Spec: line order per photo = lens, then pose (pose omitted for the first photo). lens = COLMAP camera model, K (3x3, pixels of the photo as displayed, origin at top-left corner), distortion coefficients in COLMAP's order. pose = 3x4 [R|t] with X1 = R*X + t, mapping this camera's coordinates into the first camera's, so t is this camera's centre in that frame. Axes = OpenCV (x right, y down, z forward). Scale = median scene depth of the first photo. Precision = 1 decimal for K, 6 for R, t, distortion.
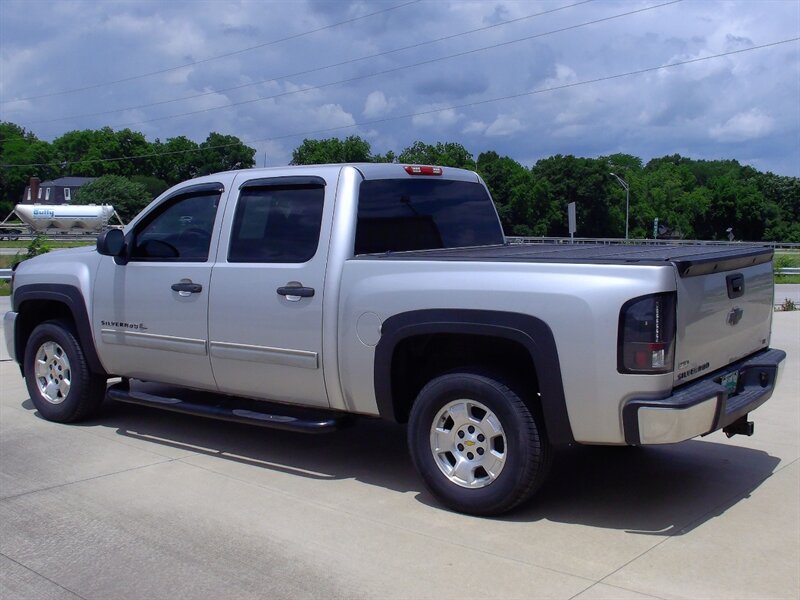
lens RADIAL K [[988.1, 0, 428.8], [0, 988.1, 276.0], [0, 0, 1]] dist [-0.222340, 0.334620]
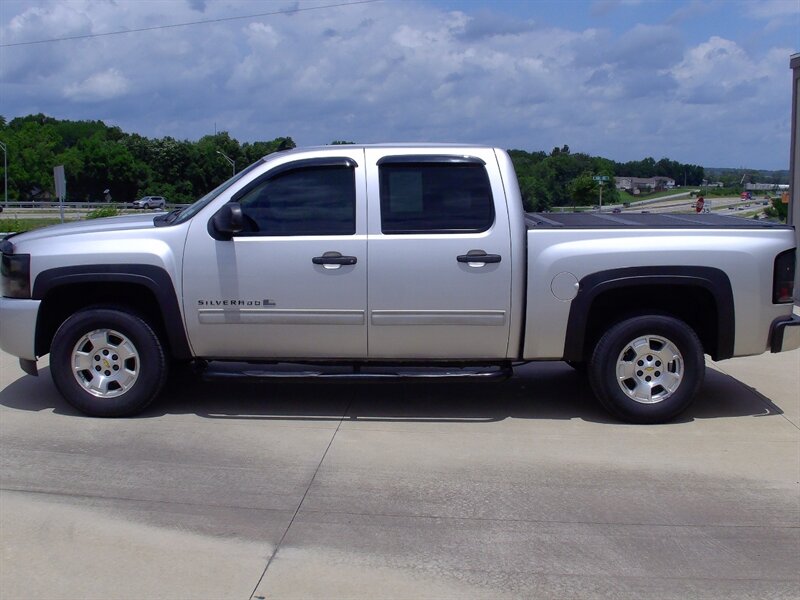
lens RADIAL K [[988.1, 0, 428.8], [0, 988.1, 276.0], [0, 0, 1]] dist [-0.222340, 0.334620]
pose [[0.801644, -0.050881, 0.595633, -0.687813], [0.026897, 0.998432, 0.049089, -0.017130], [-0.597197, -0.023331, 0.801755, 0.101470]]
